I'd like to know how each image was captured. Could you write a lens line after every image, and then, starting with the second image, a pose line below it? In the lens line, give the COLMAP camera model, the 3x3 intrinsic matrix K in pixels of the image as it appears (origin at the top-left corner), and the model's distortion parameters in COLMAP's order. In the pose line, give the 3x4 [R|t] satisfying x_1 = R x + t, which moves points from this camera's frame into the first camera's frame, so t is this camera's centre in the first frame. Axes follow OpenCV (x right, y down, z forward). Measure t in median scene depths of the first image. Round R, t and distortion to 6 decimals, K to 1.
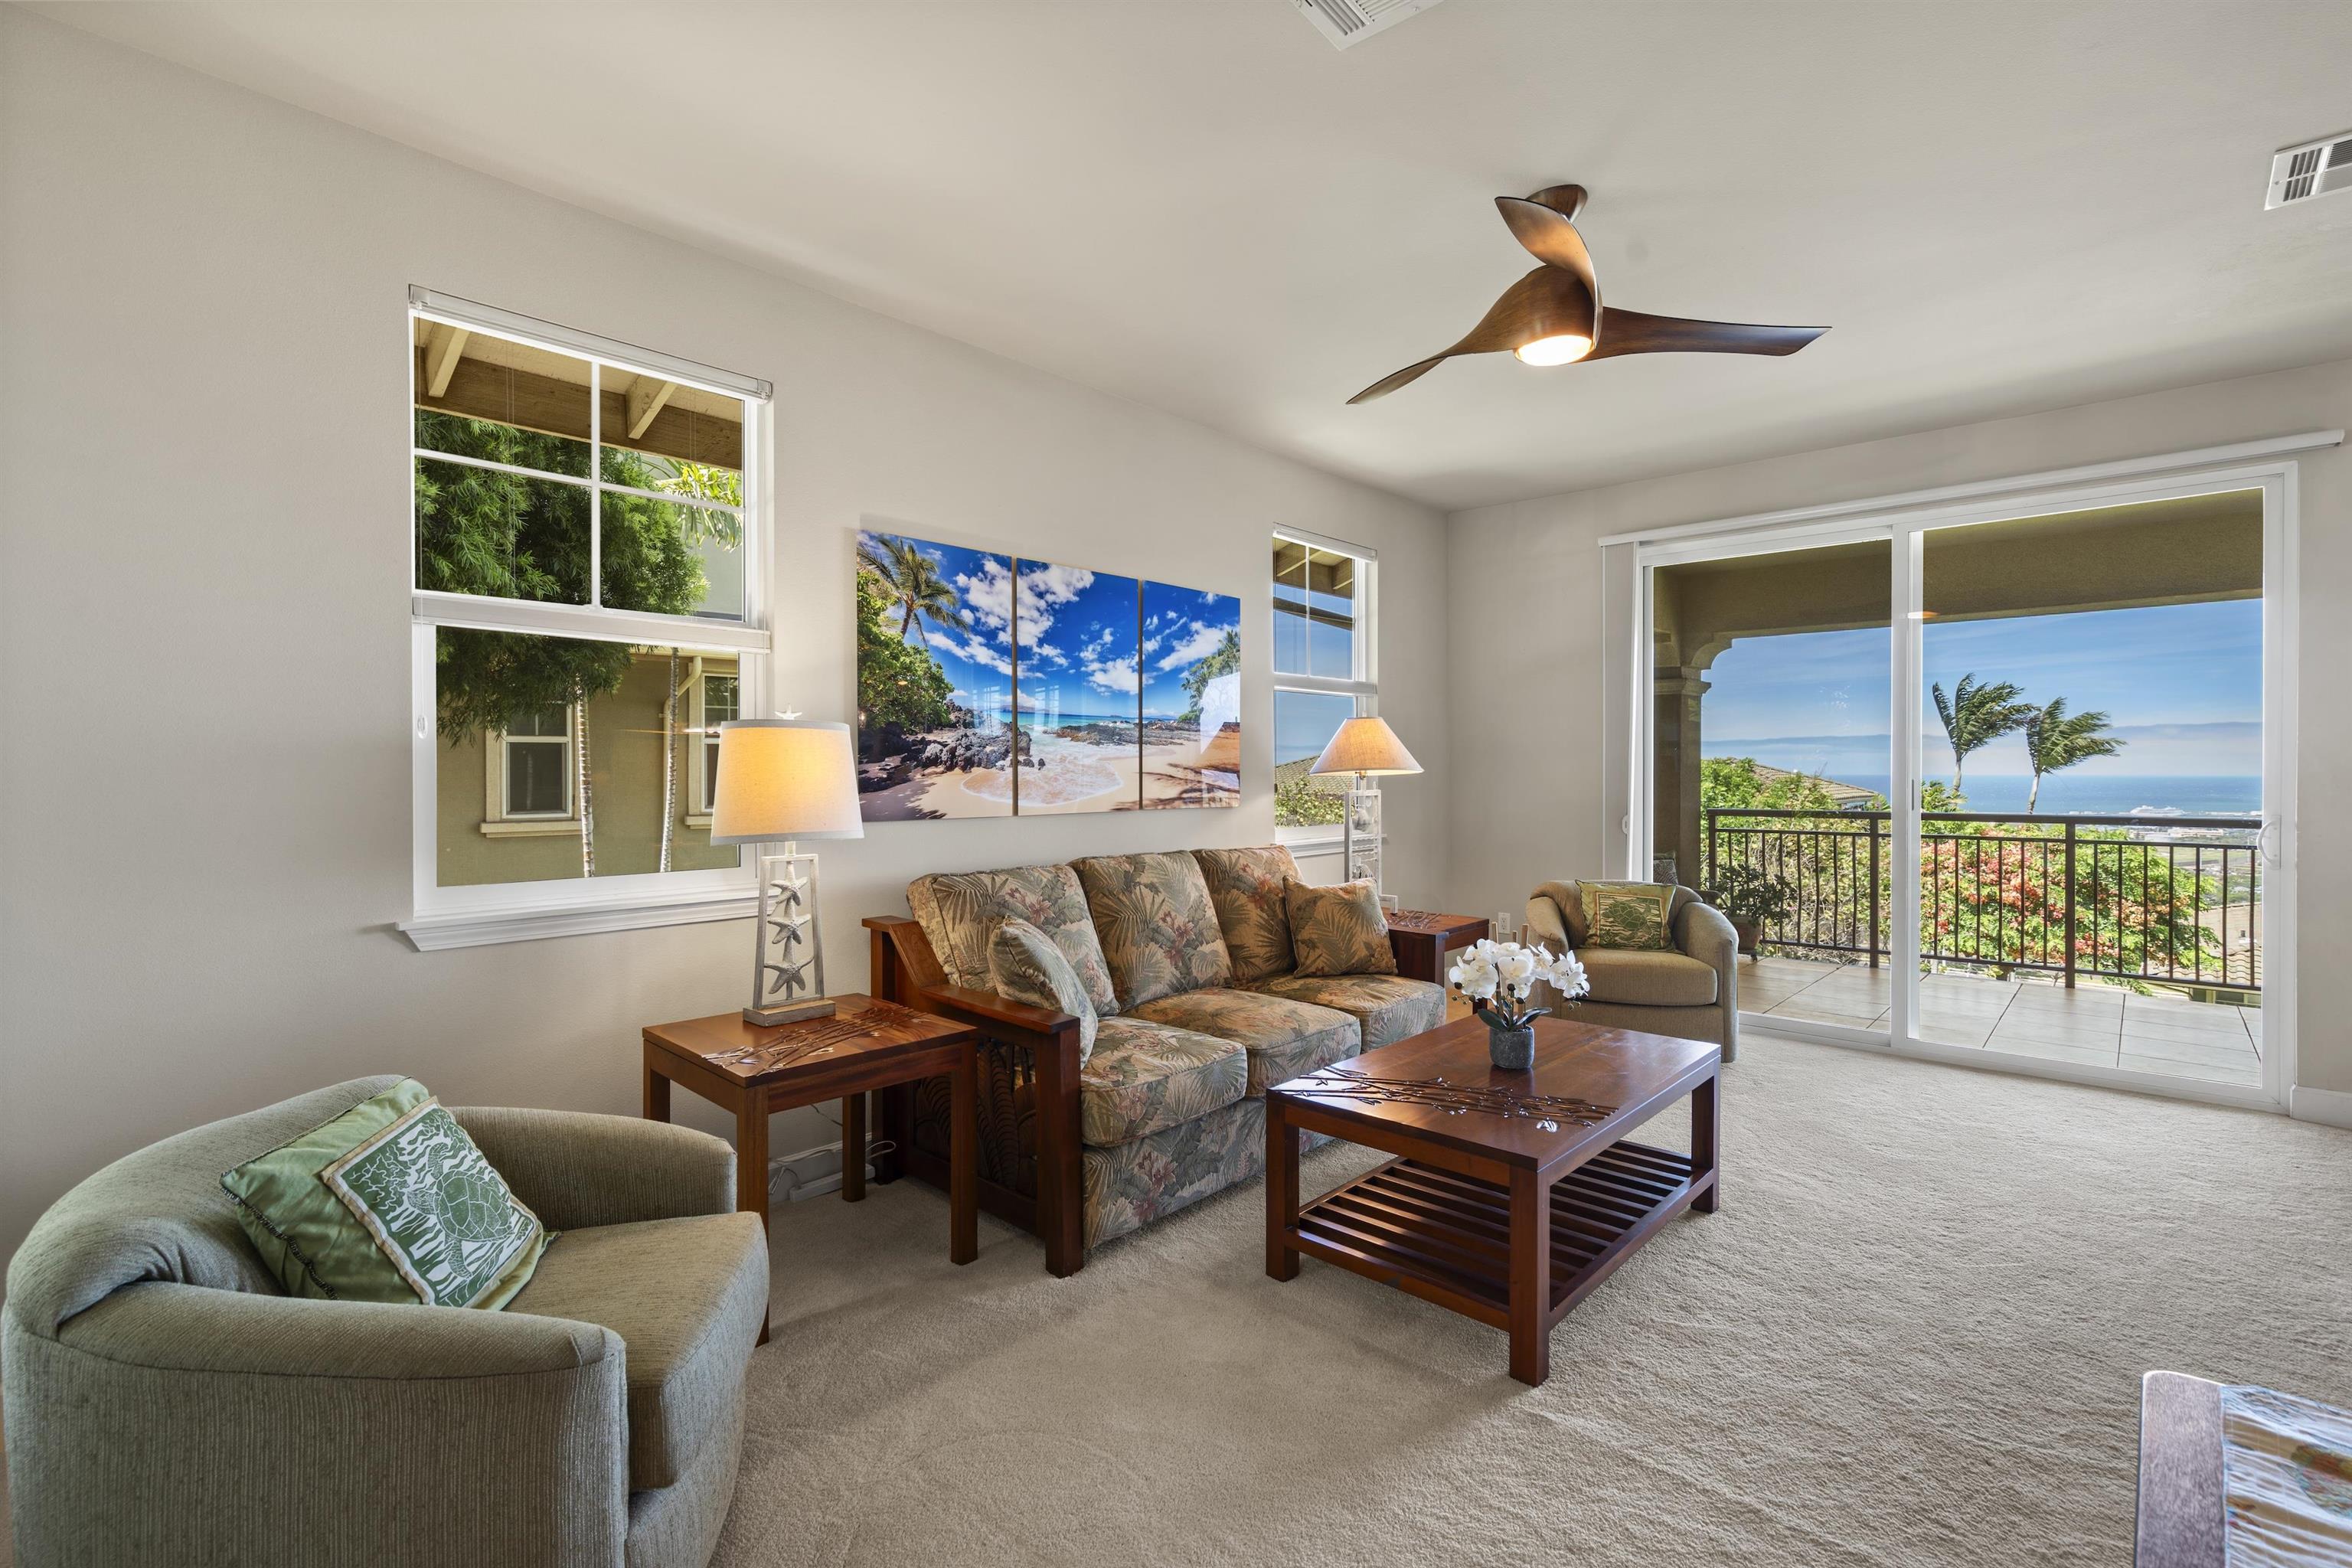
lens RADIAL K [[1061.3, 0, 1192.1], [0, 1061.3, 773.0], [0, 0, 1]] dist [-0.008530, 0.001825]
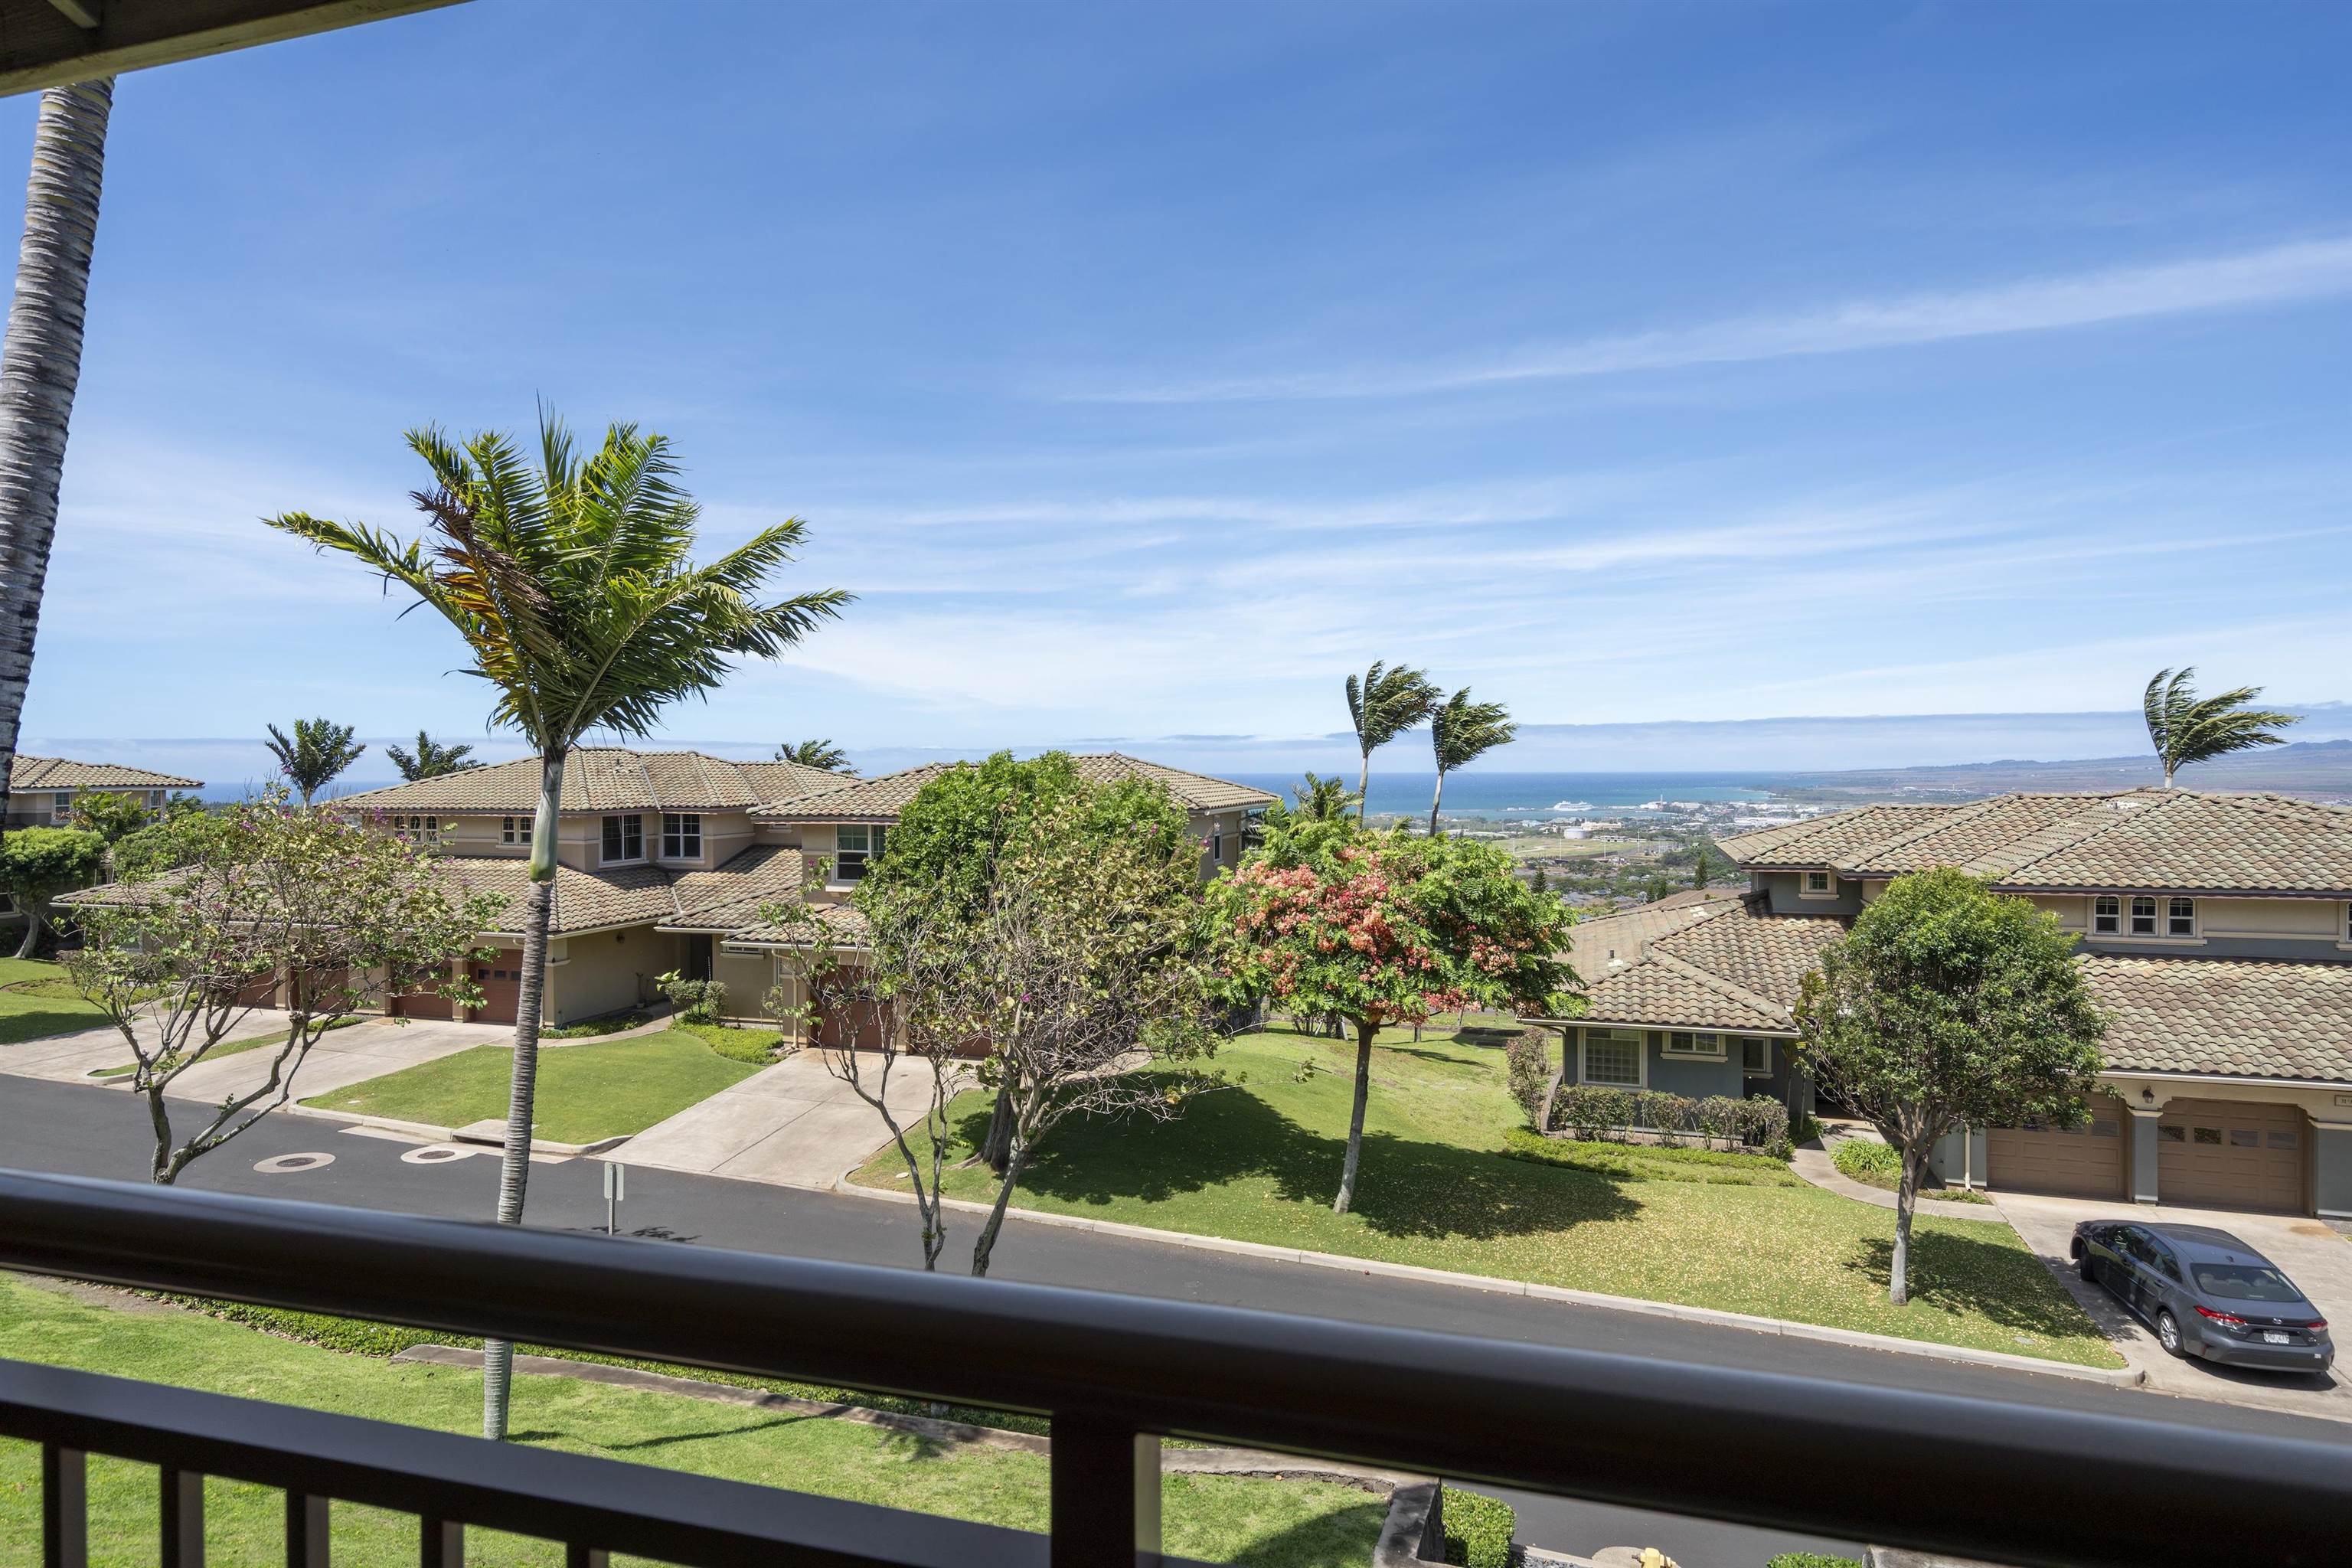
lens RADIAL K [[1326.0, 0, 1135.9], [0, 1326.0, 780.5], [0, 0, 1]] dist [-0.005374, 0.000291]
pose [[0.912448, -0.010284, 0.409064, 1.662849], [0.008994, 0.999947, 0.005077, -0.000995], [-0.409095, -0.000953, 0.912491, 1.436755]]
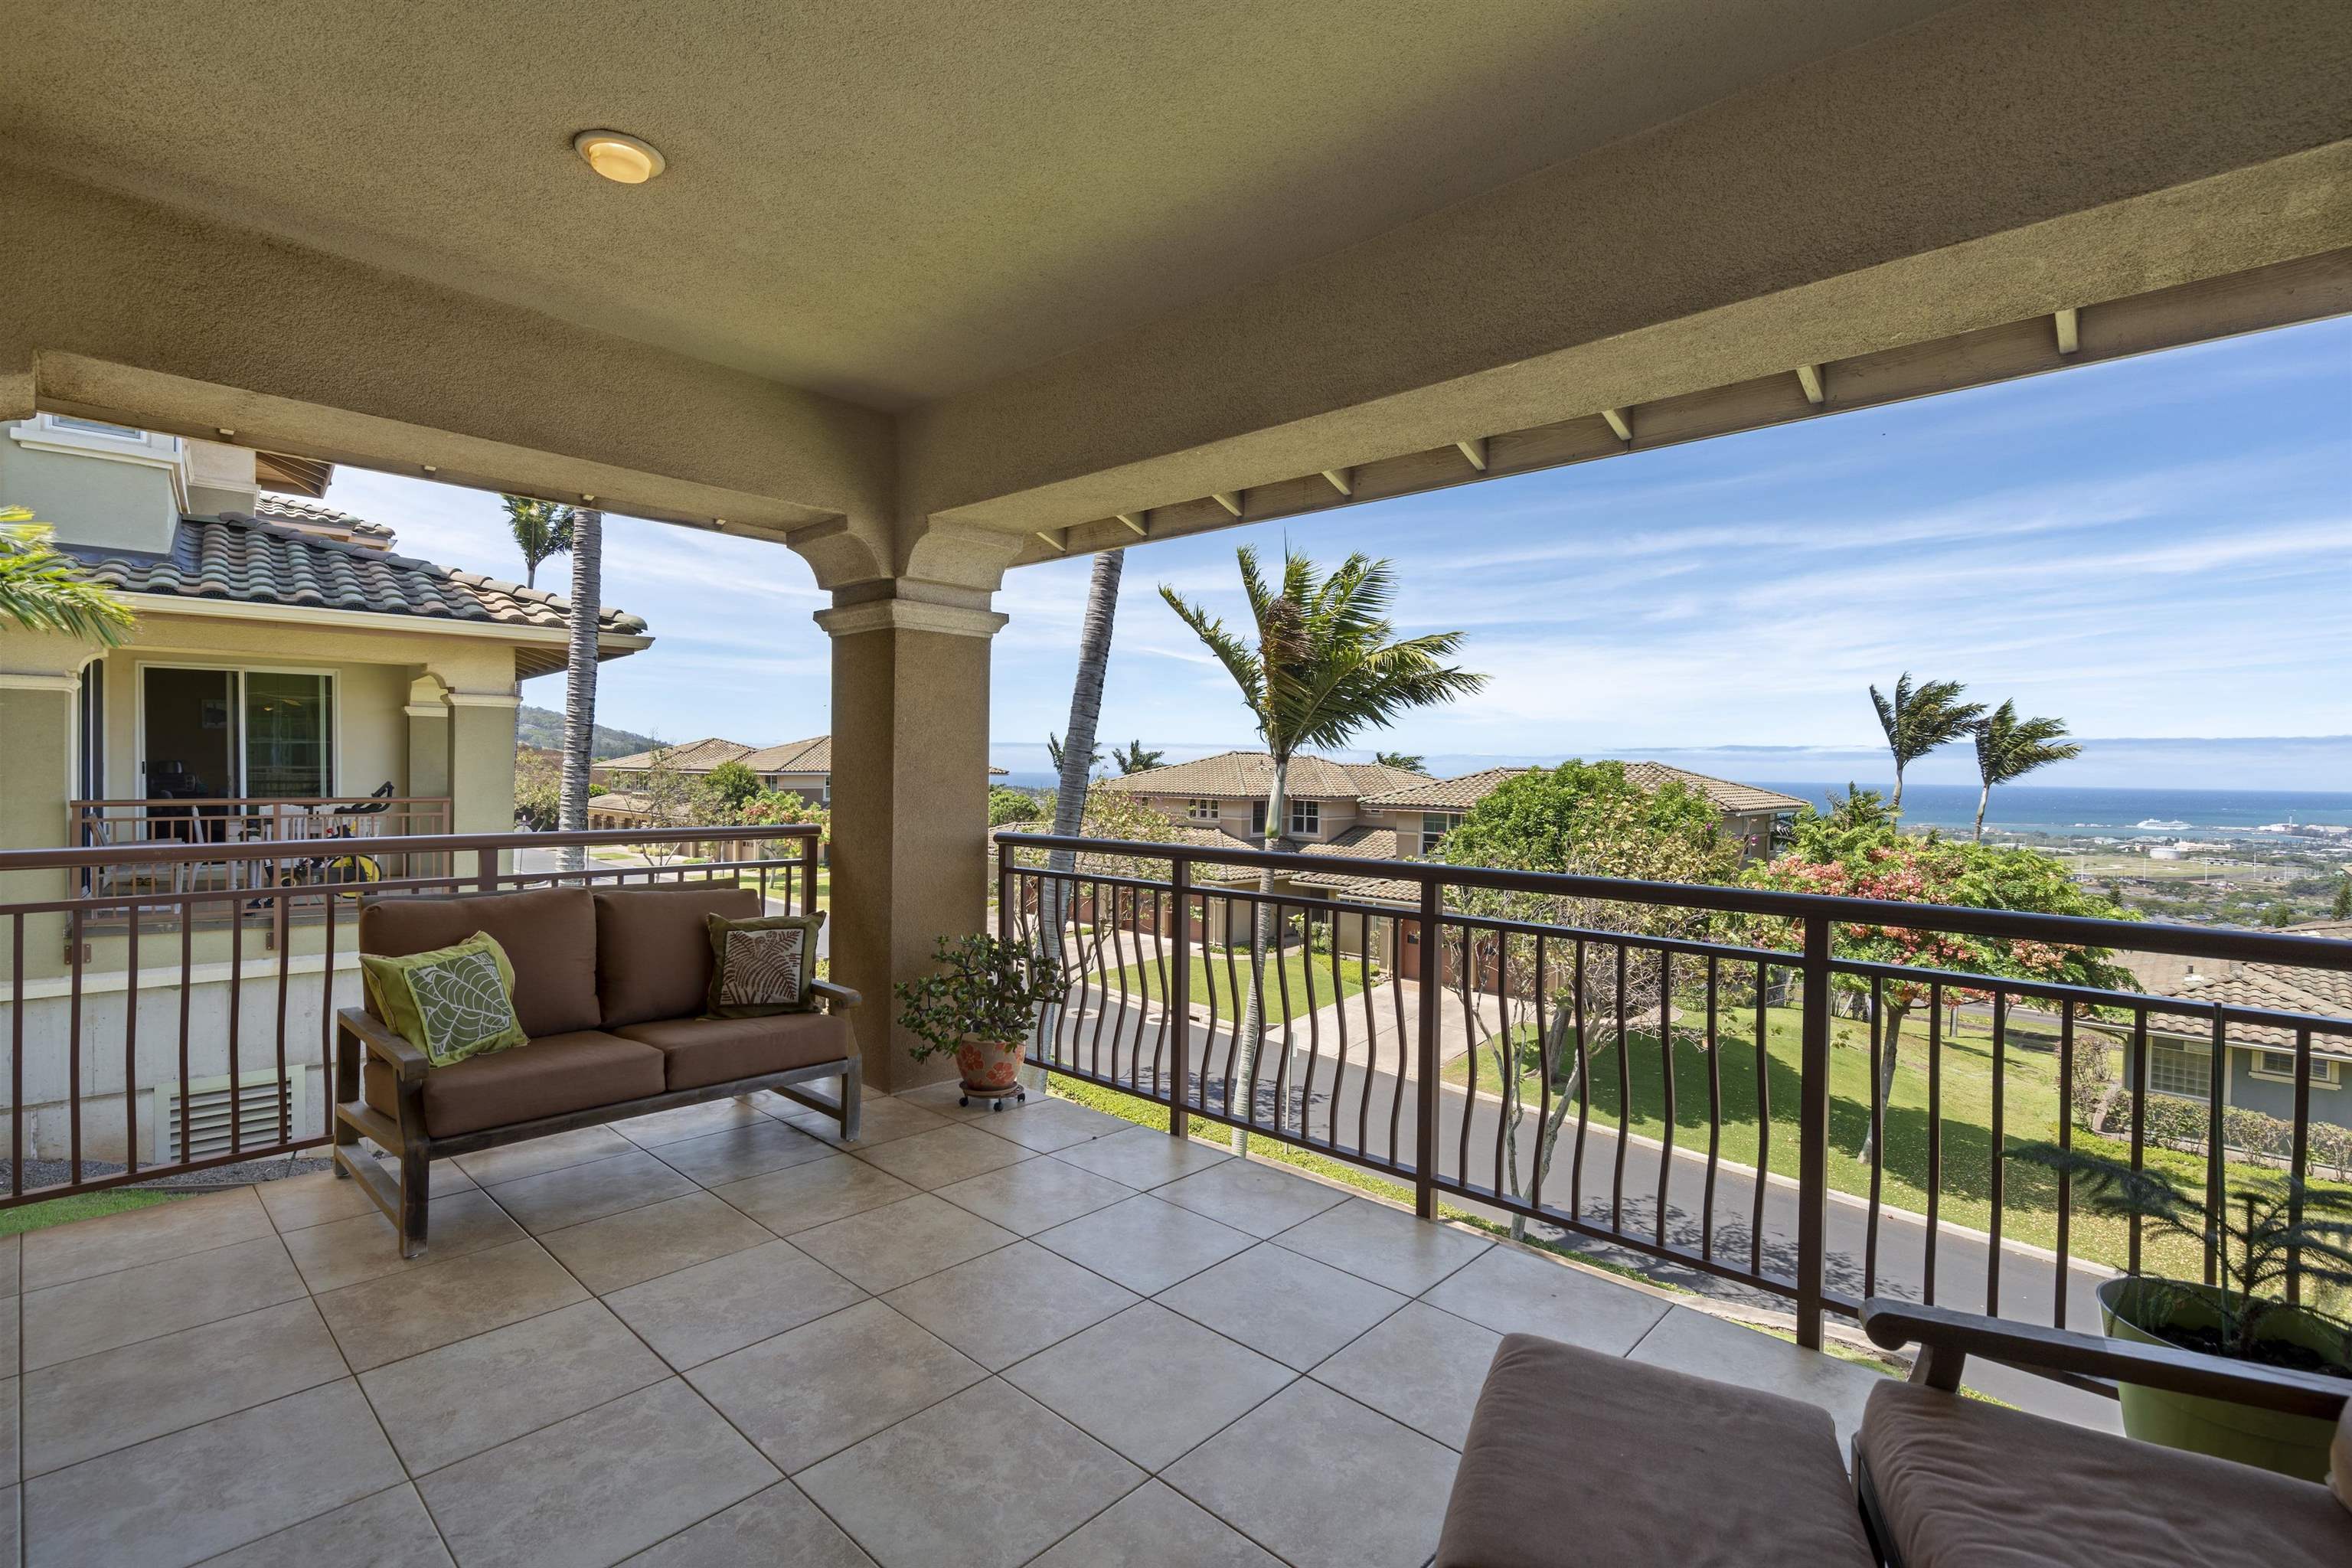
lens RADIAL K [[1061.3, 0, 1152.6], [0, 1061.3, 783.6], [0, 0, 1]] dist [-0.008530, 0.001825]
pose [[0.999704, 0.011418, -0.021486, 1.319733], [-0.011222, 0.999894, 0.009231, 0.001969], [0.021589, -0.008987, 0.999727, 0.952759]]
